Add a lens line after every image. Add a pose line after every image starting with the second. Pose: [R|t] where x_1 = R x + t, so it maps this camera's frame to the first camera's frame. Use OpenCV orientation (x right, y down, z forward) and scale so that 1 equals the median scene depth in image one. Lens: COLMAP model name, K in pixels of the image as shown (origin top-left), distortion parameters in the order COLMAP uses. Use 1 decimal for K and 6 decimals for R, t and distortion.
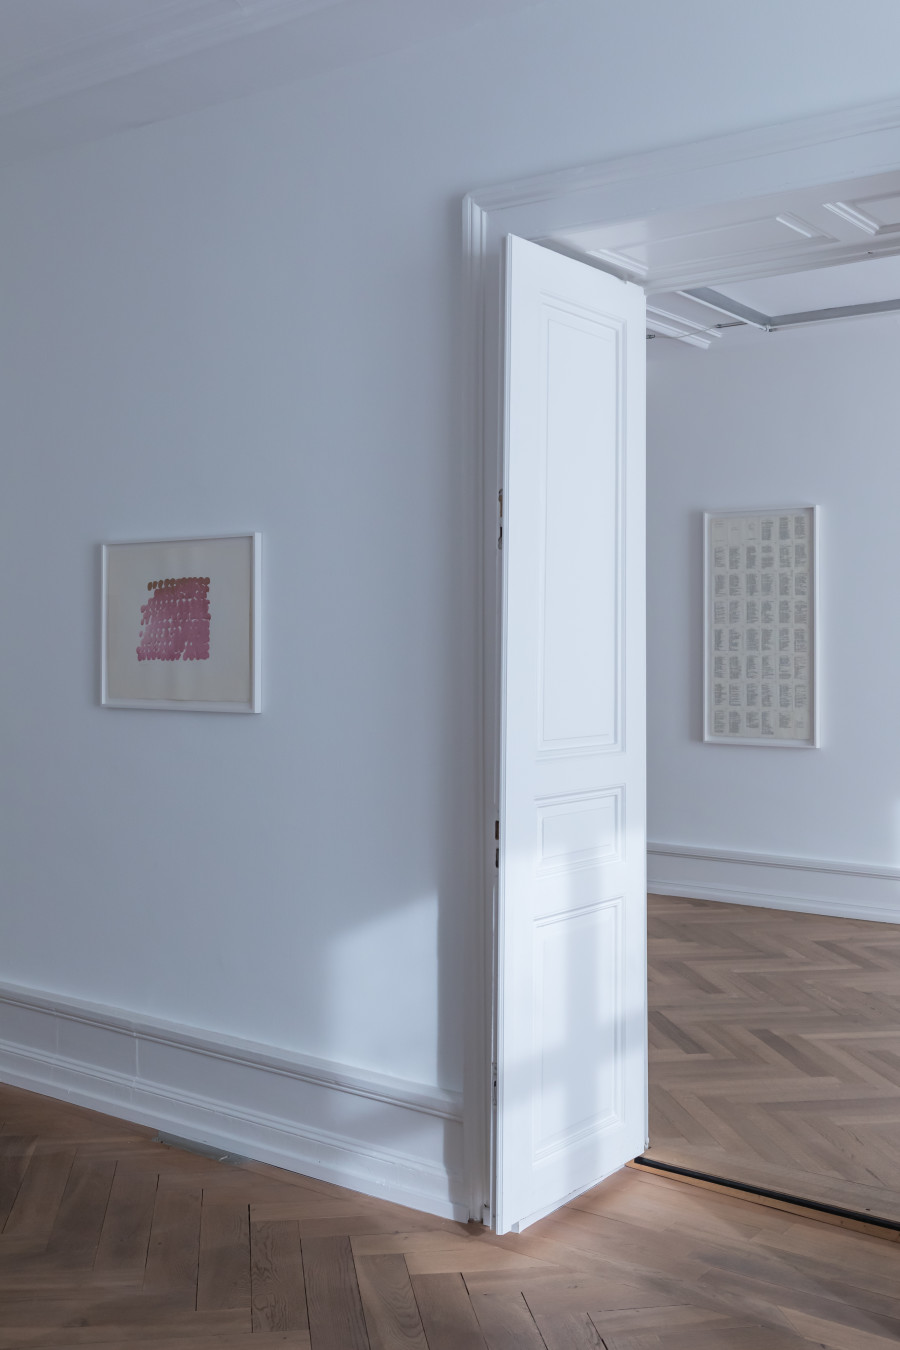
lens RADIAL K [[1379.1, 0, 451.6], [0, 1379.1, 633.0], [0, 0, 1]] dist [-0.013959, 0.000000]
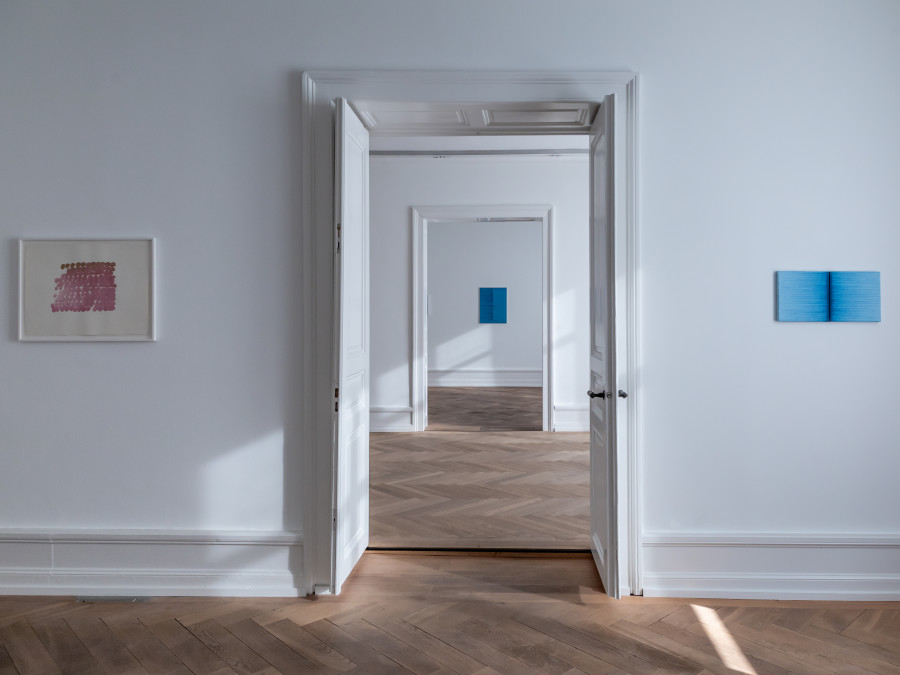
lens RADIAL K [[657.6, 0, 481.5], [0, 657.6, 303.6], [0, 0, 1]] dist [0.016840, -0.013606]
pose [[0.822808, 0.001879, 0.568316, -0.267361], [-0.002076, 0.999998, -0.000301, 0.009849], [-0.568315, -0.000932, 0.822810, 0.070662]]
